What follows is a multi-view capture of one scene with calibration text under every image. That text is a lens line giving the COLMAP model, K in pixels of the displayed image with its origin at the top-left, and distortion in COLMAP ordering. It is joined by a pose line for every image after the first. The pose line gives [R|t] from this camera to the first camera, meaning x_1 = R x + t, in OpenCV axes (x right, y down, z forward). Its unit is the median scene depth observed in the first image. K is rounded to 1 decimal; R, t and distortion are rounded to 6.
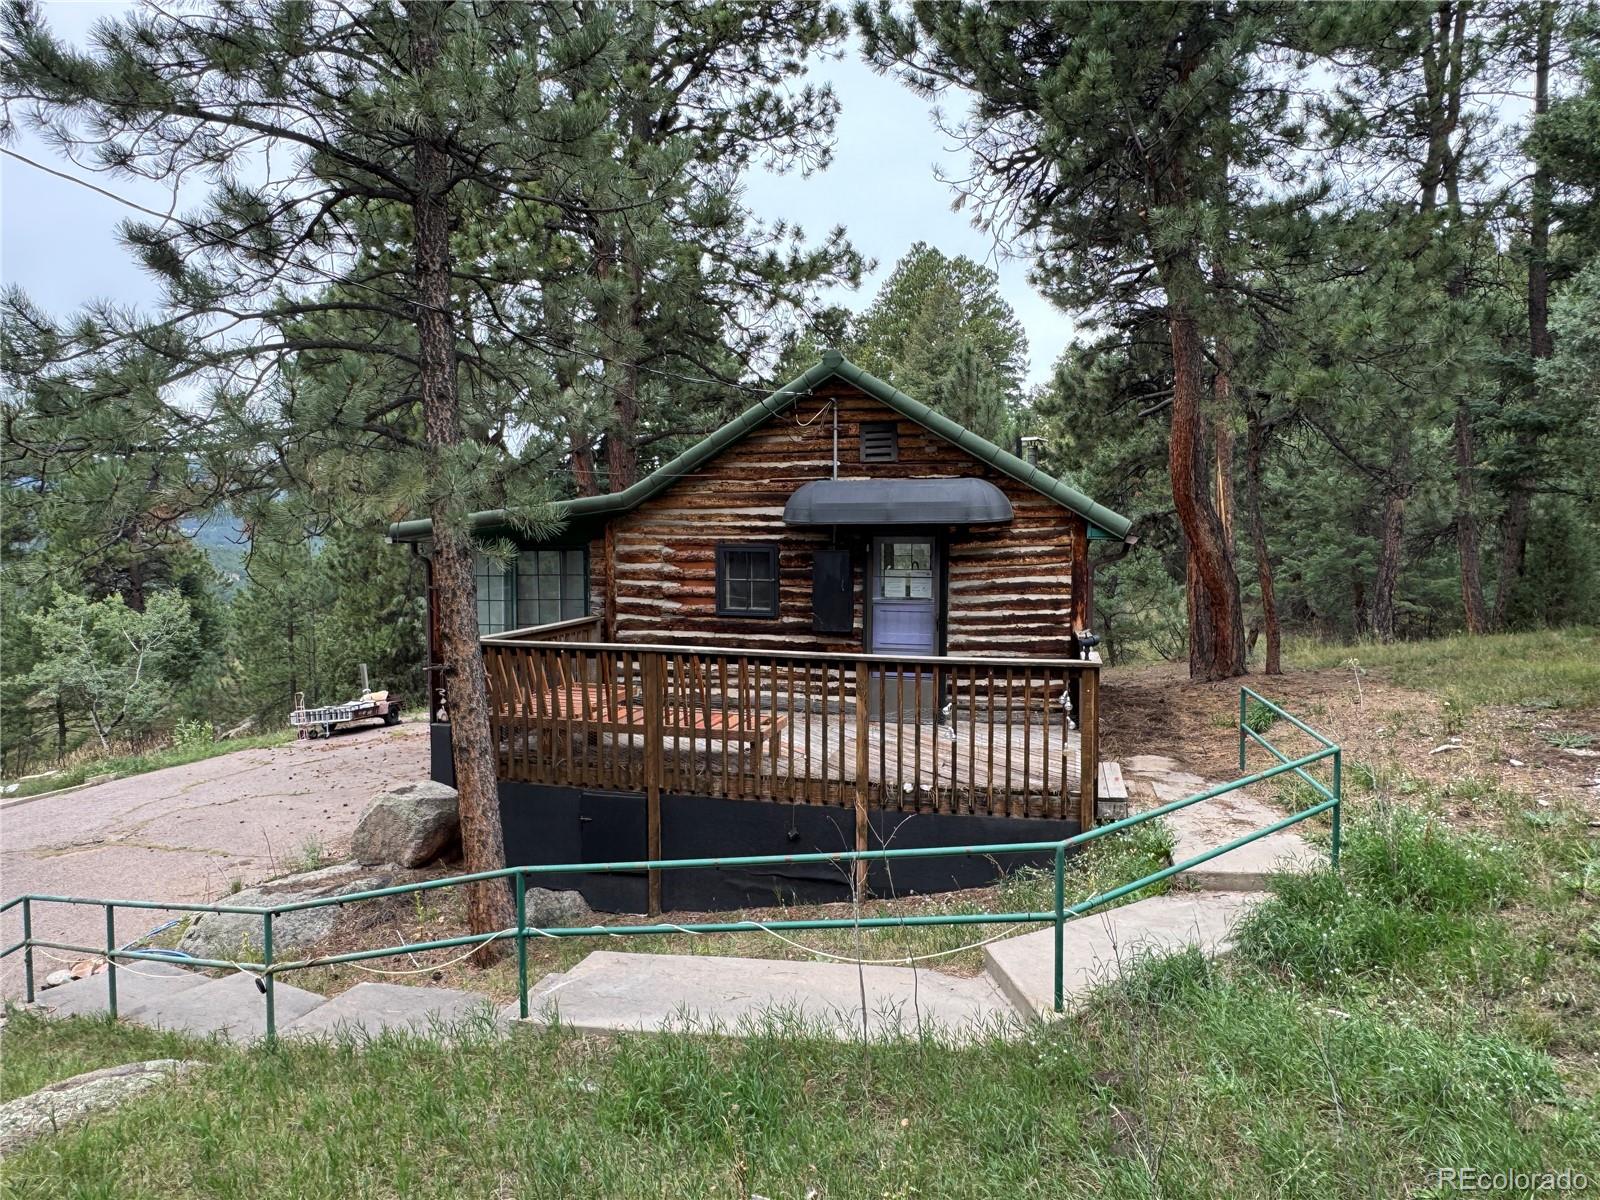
lens RADIAL K [[1026.8, 0, 797.8], [0, 1026.8, 604.1], [0, 0, 1]] dist [0.002720, -0.000299]
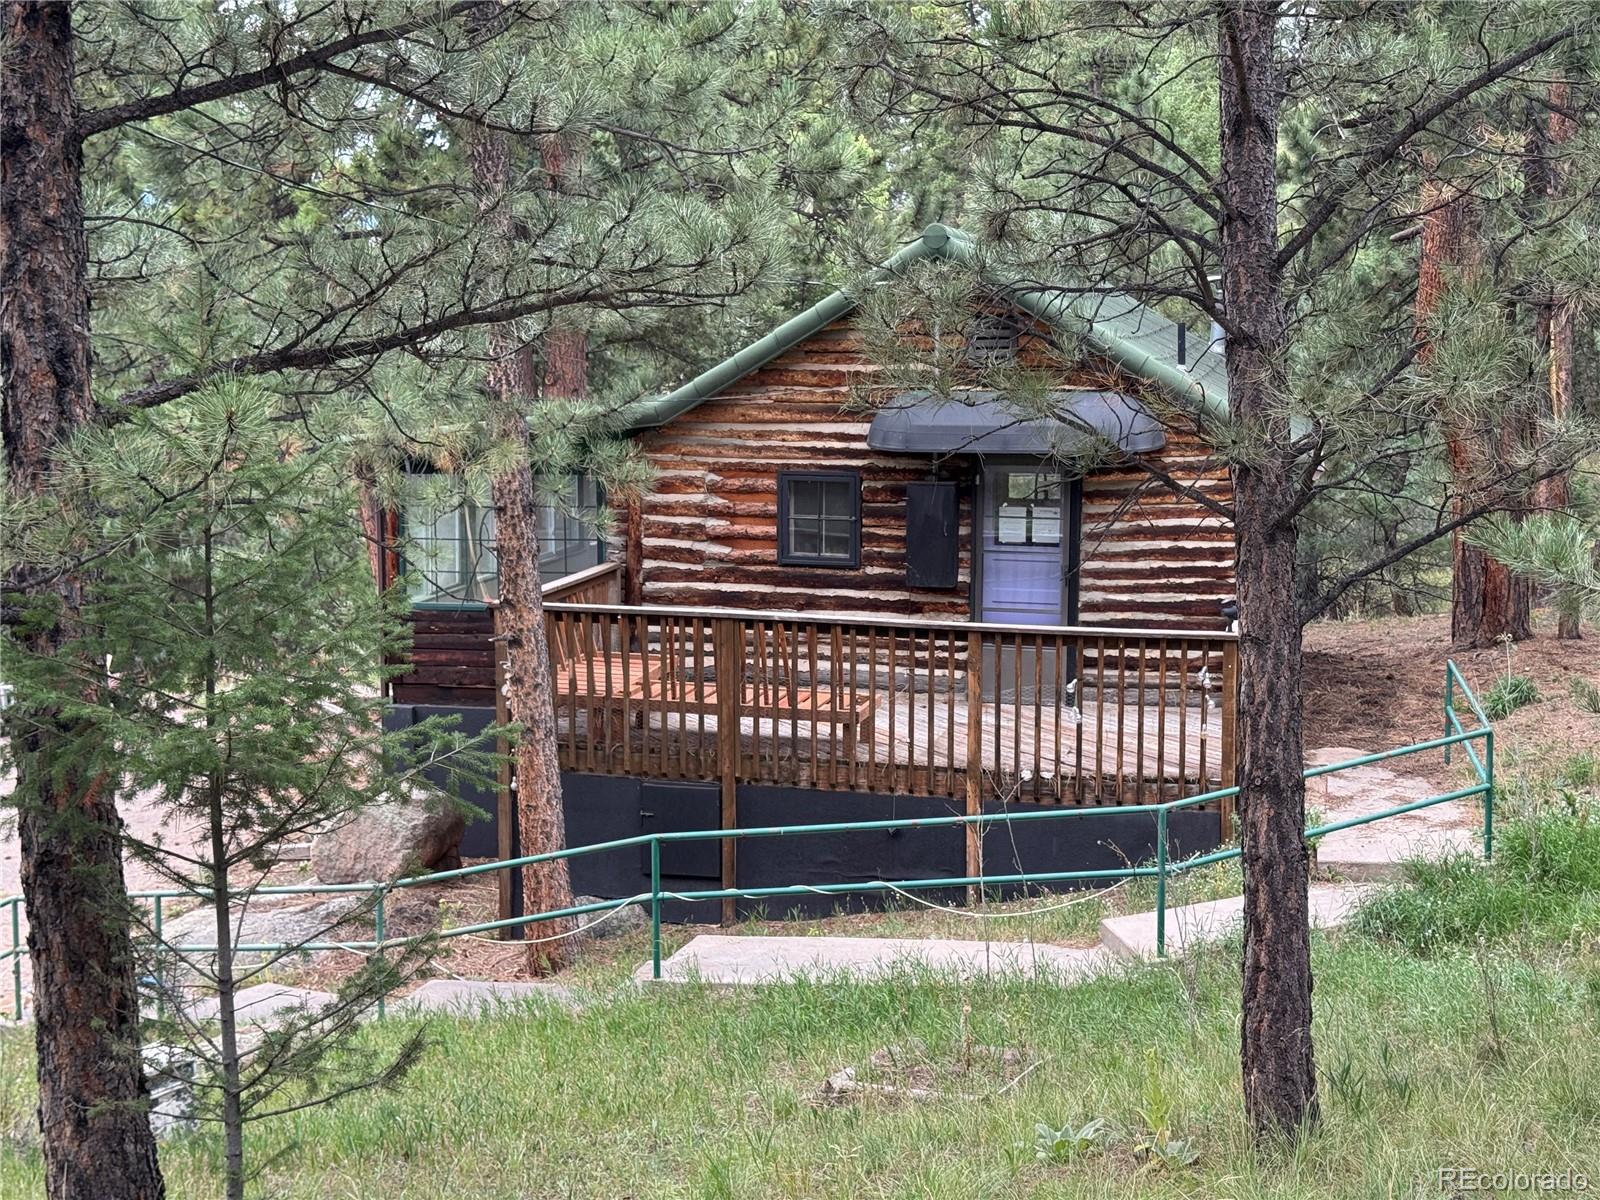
lens RADIAL K [[2240.2, 0, 801.2], [0, 2240.2, 600.2], [0, 0, 1]] dist [0.087183, 0.000000]
pose [[0.999984, 0.003320, 0.004637, -0.083455], [-0.003604, 0.998032, 0.062598, -0.079533], [-0.004421, -0.062613, 0.998028, -0.797426]]
